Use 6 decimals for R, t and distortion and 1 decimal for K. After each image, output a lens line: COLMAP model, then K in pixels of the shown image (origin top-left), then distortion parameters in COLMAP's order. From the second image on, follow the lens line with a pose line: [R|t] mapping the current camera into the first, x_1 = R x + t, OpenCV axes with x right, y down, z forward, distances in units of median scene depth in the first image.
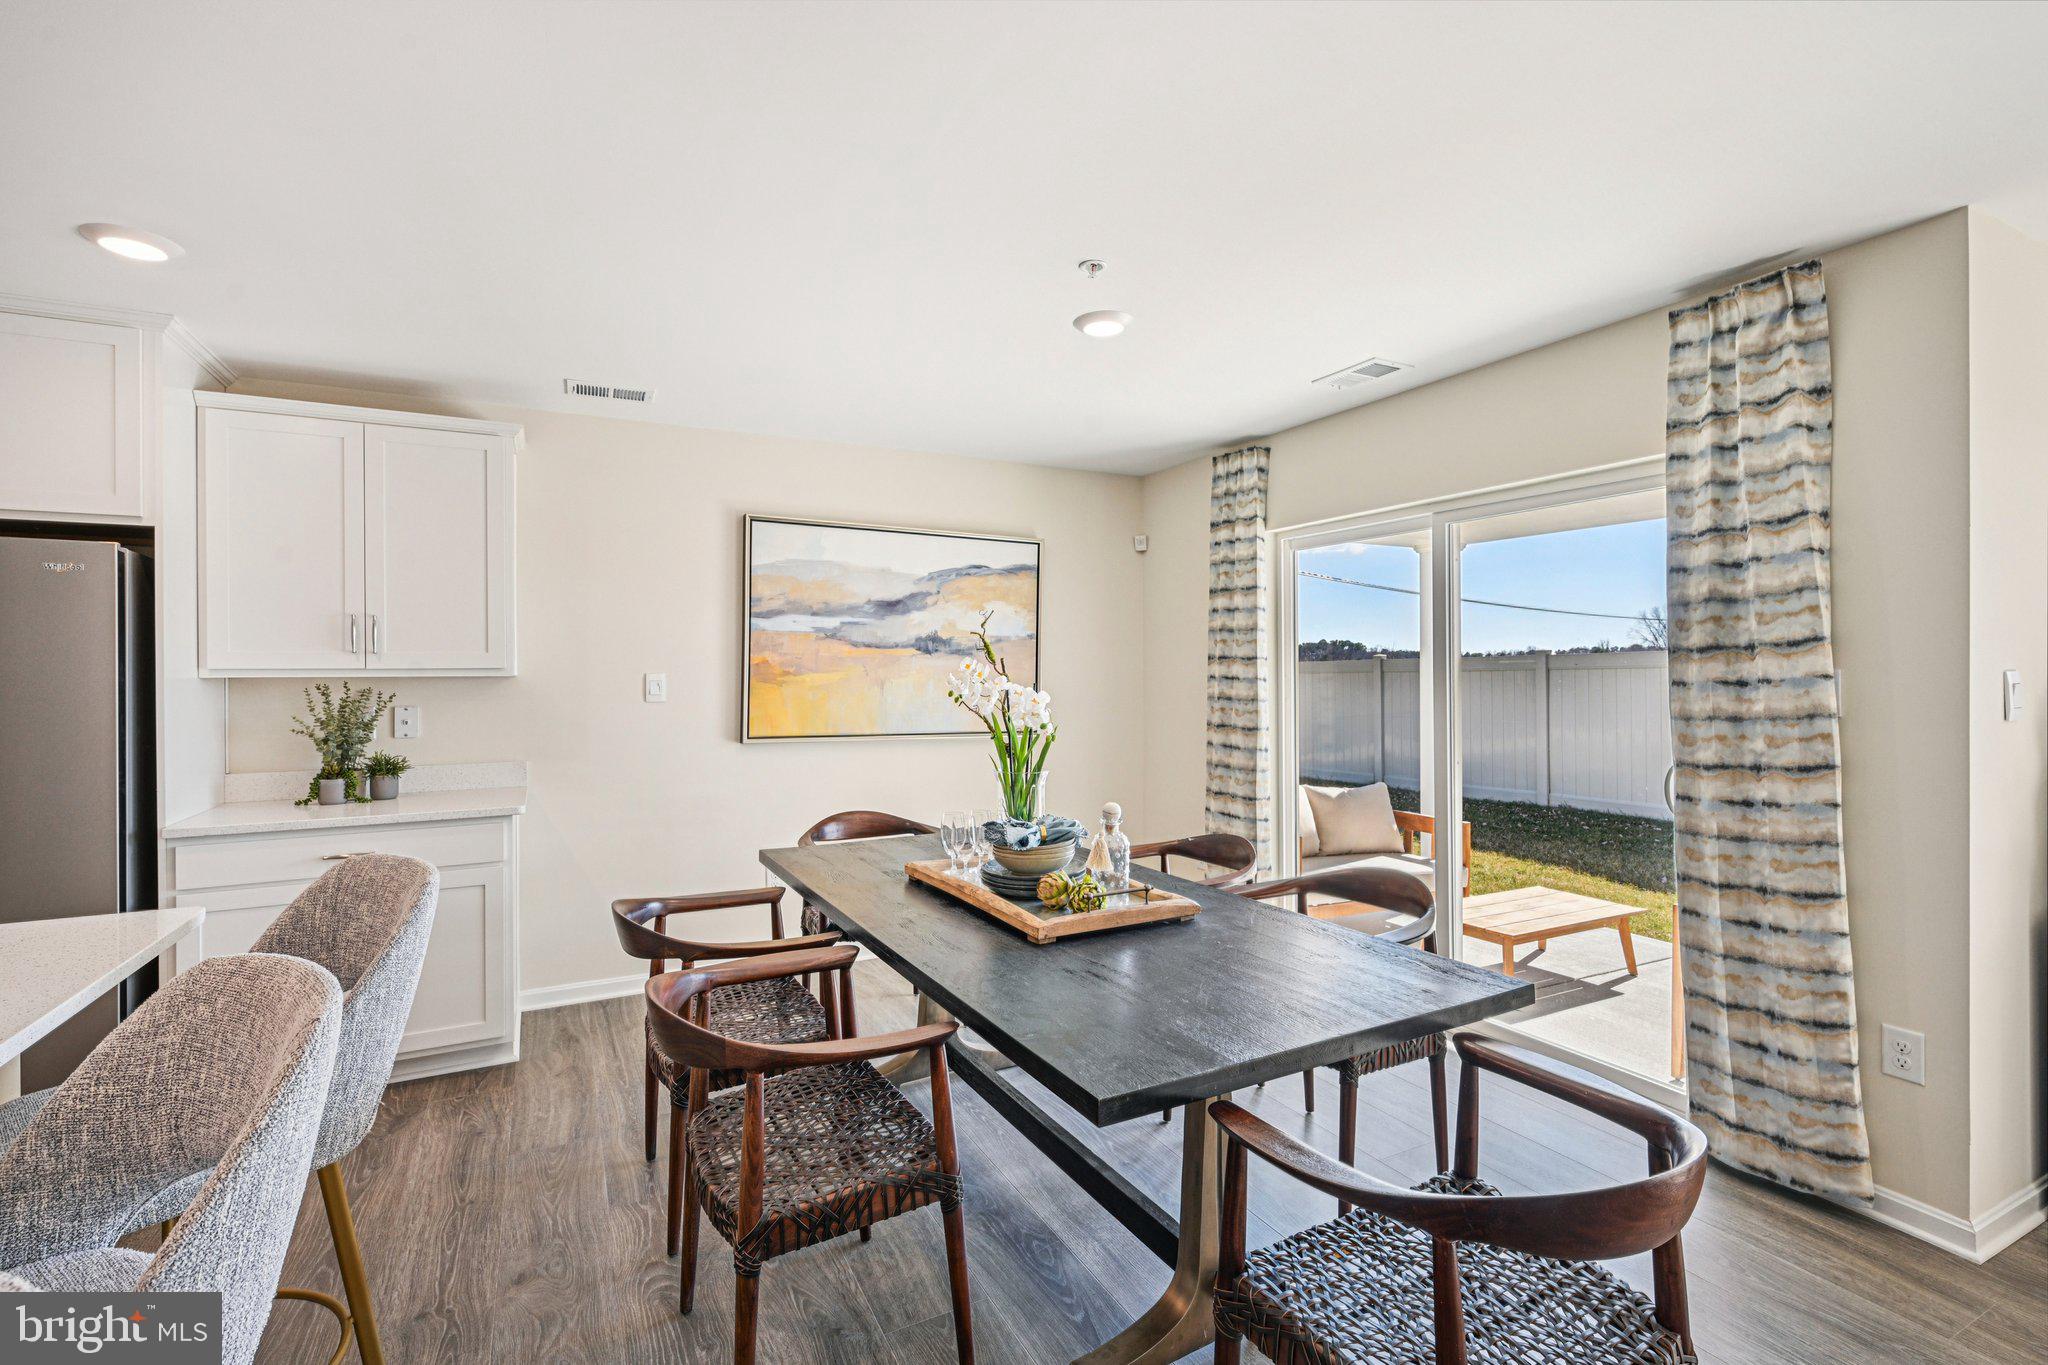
lens RADIAL K [[922.1, 0, 1018.9], [0, 922.1, 669.4], [0, 0, 1]] dist [0.000769, -0.000137]
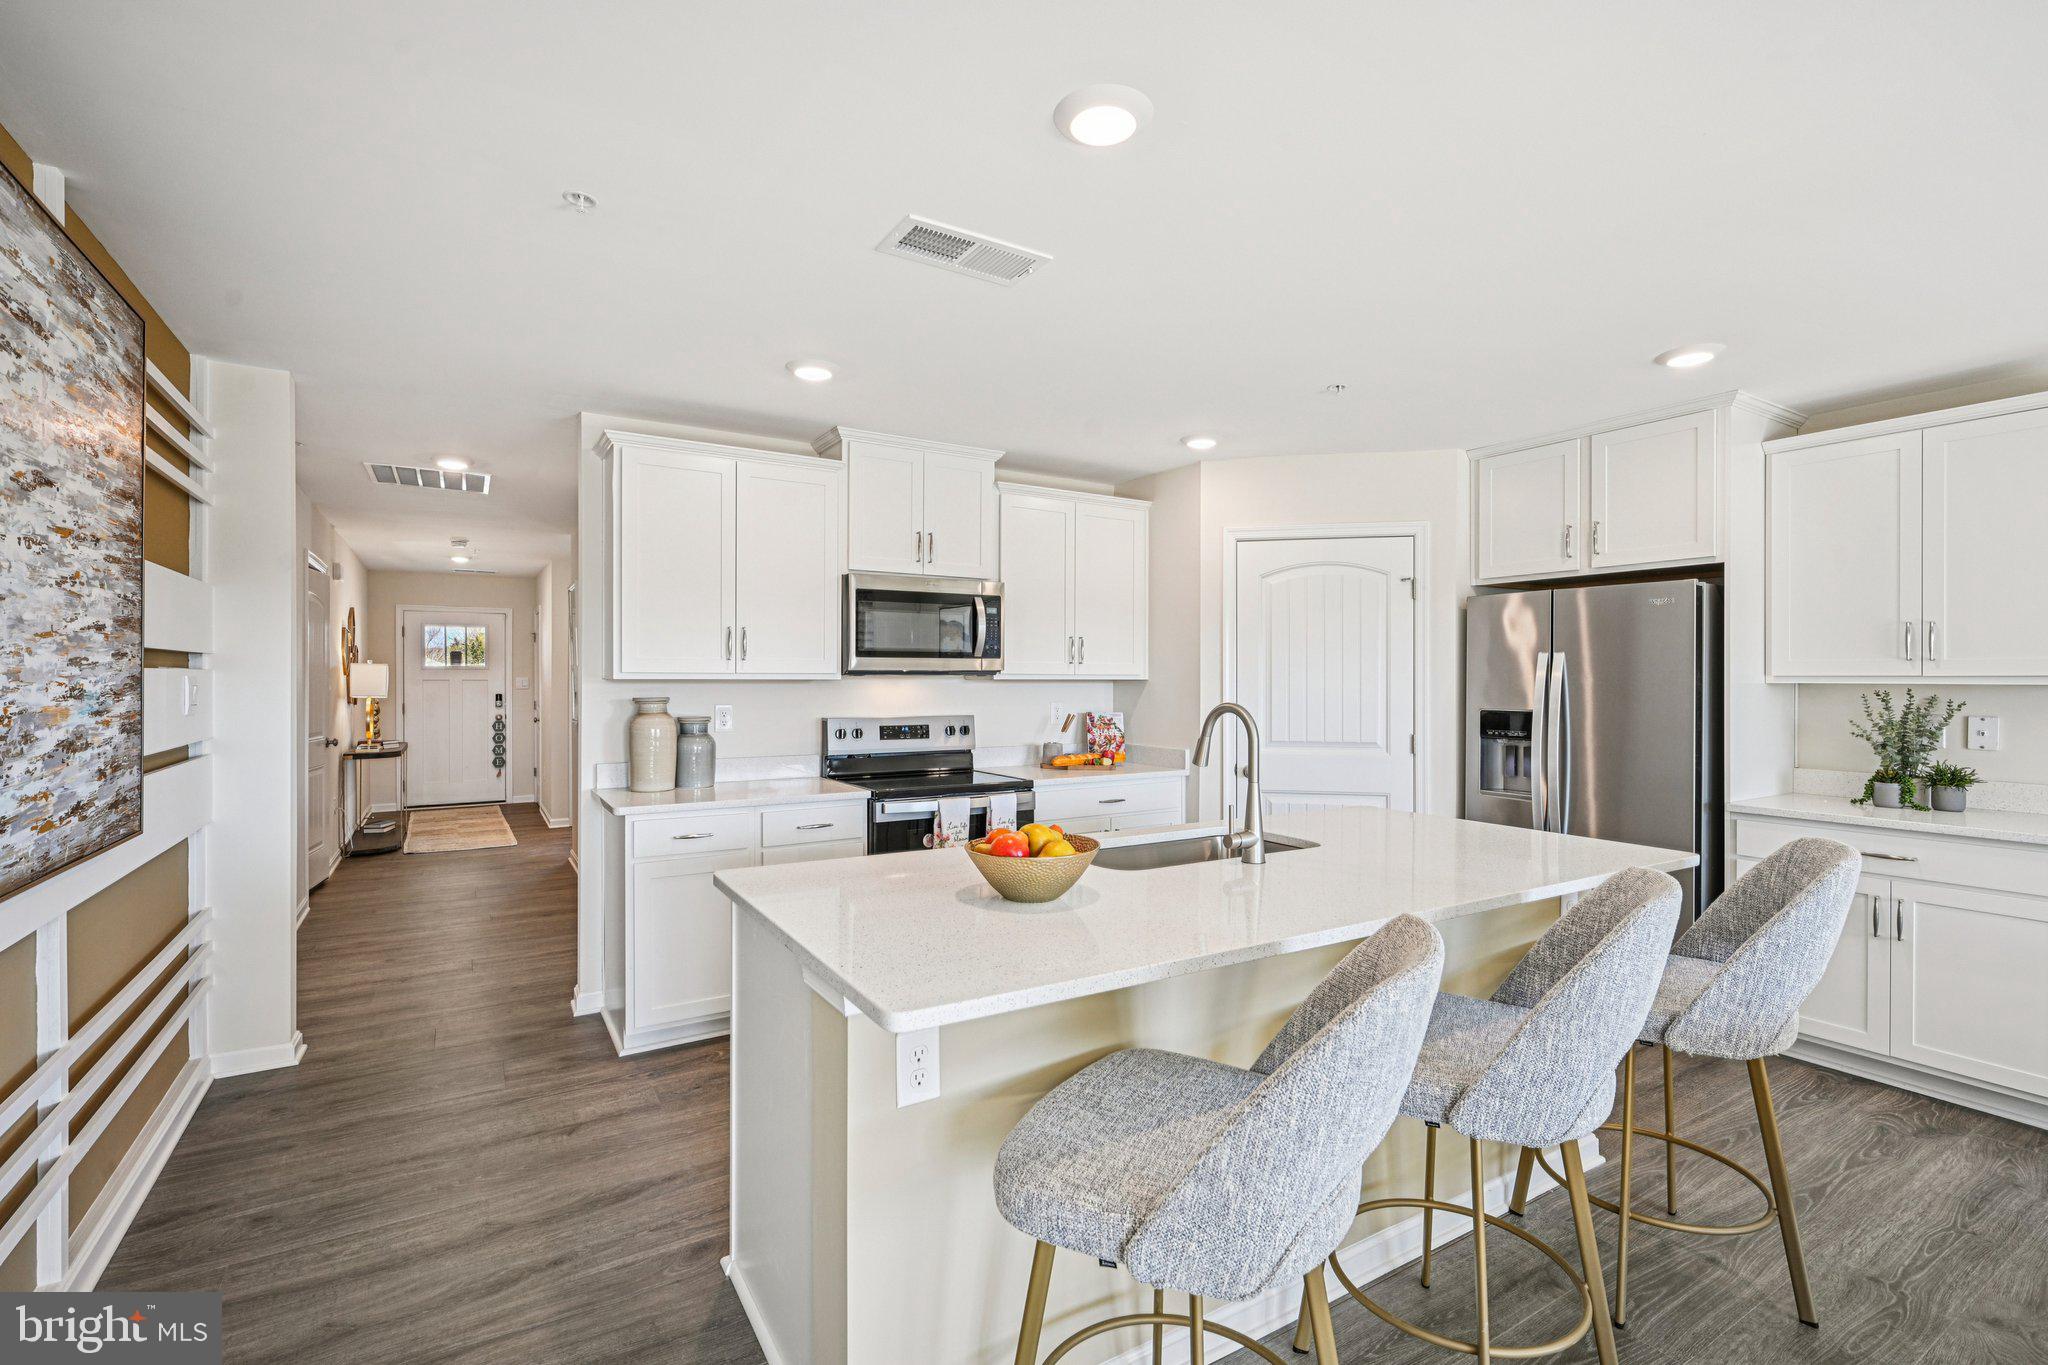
lens RADIAL K [[922.1, 0, 1026.7], [0, 922.1, 681.7], [0, 0, 1]] dist [0.000769, -0.000137]
pose [[0.078596, 0.006553, -0.996885, 0.191468], [-0.001970, 0.999977, 0.006418, 0.001277], [0.996905, 0.001459, 0.078607, -0.036764]]
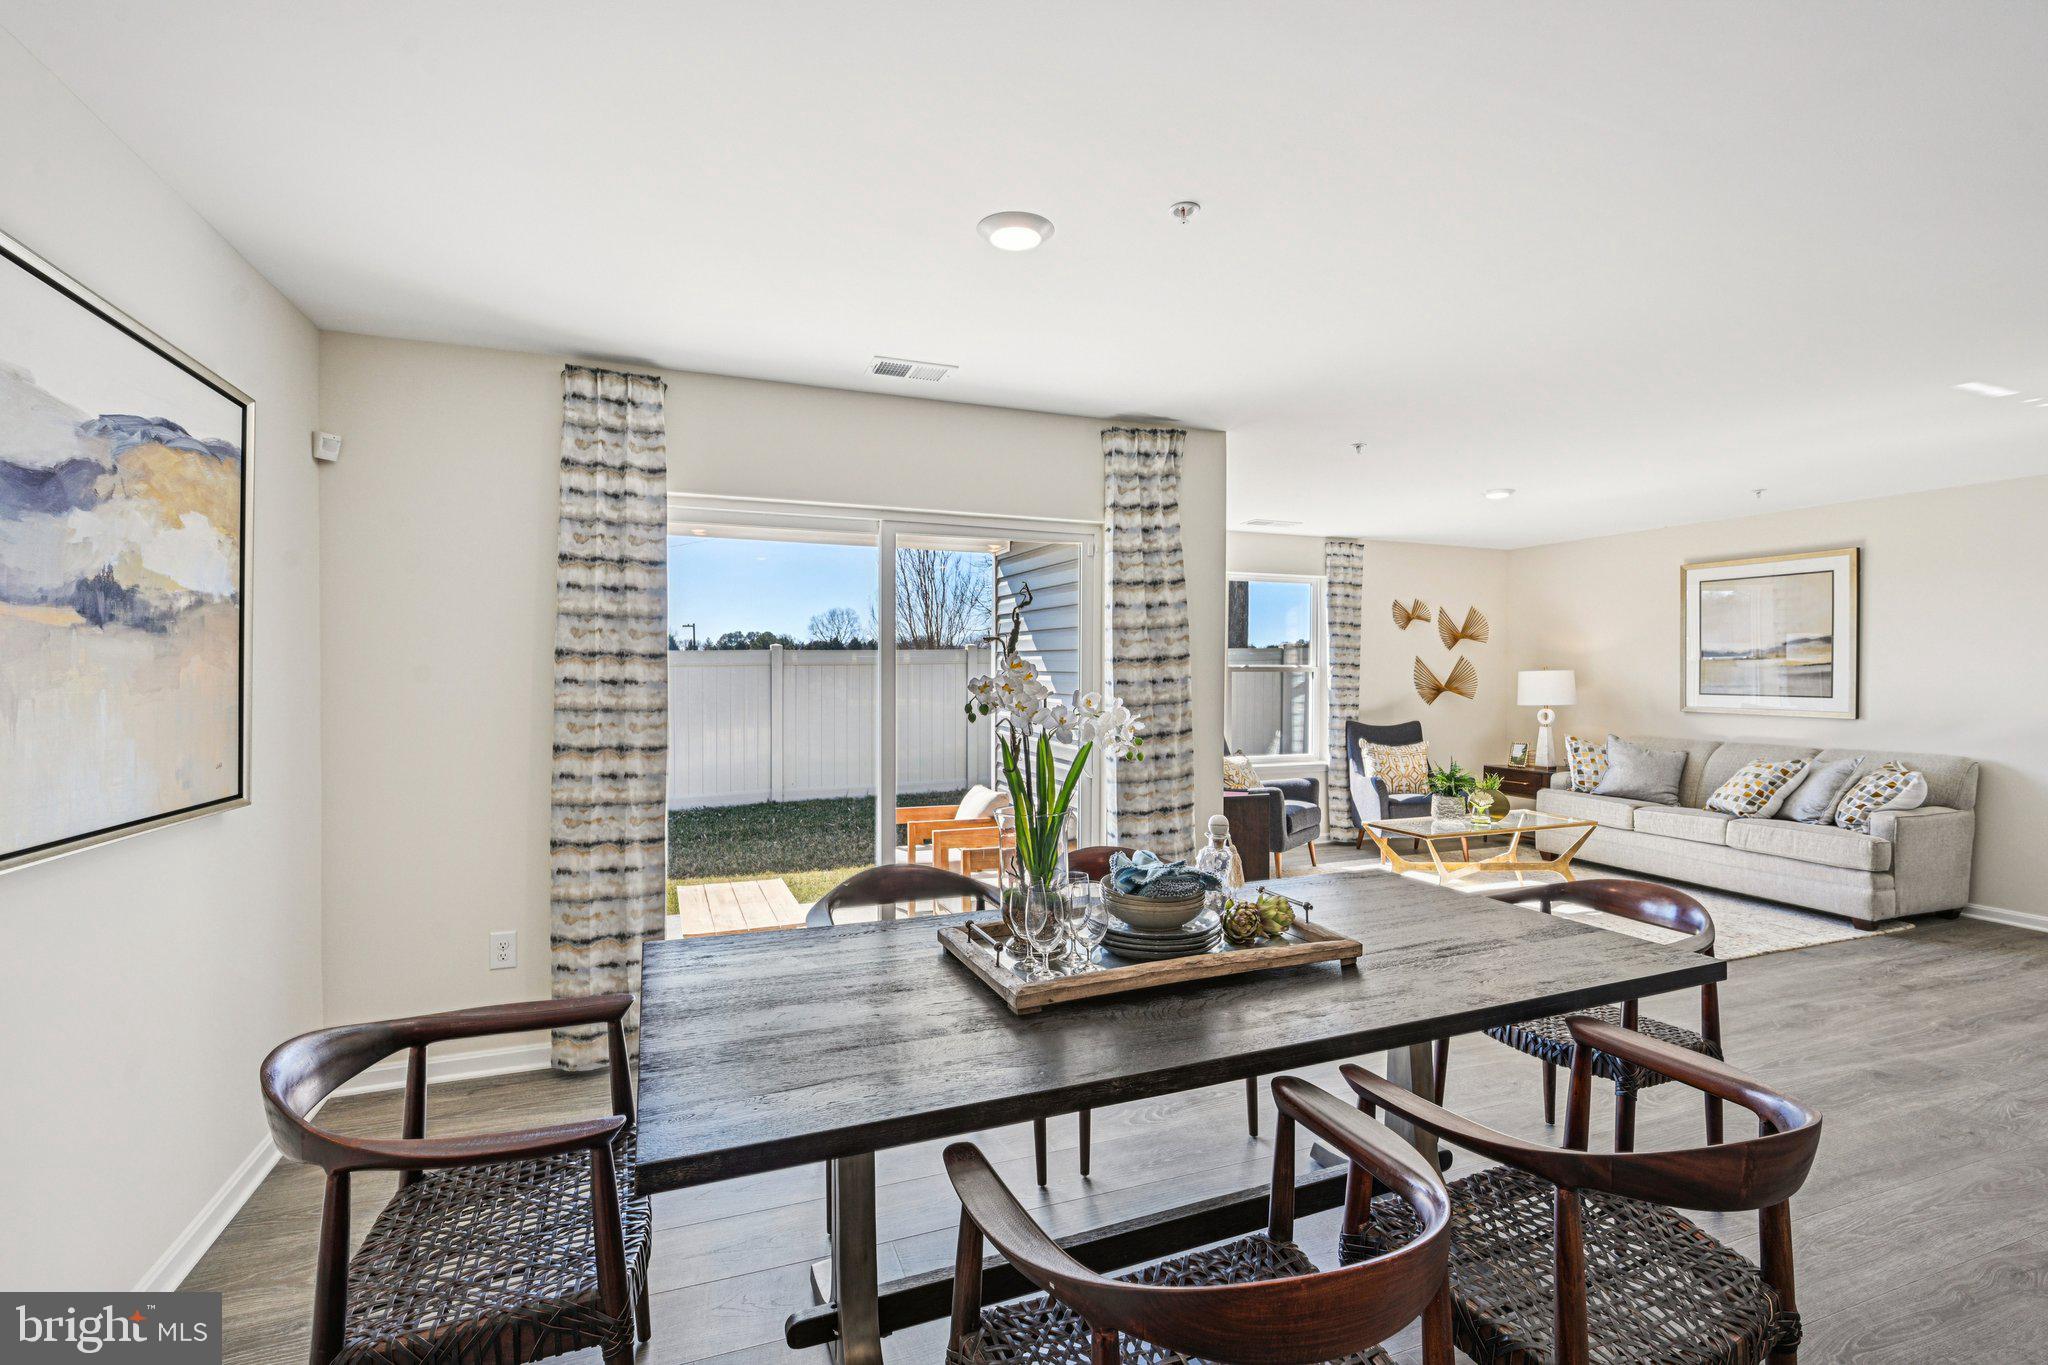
lens RADIAL K [[922.1, 0, 1026.3], [0, 922.1, 683.6], [0, 0, 1]] dist [0.000769, -0.000137]
pose [[0.104938, -0.009026, 0.994438, -0.568670], [-0.004271, 0.999946, 0.009527, 0.003099], [-0.994470, -0.005247, 0.104894, 0.742111]]
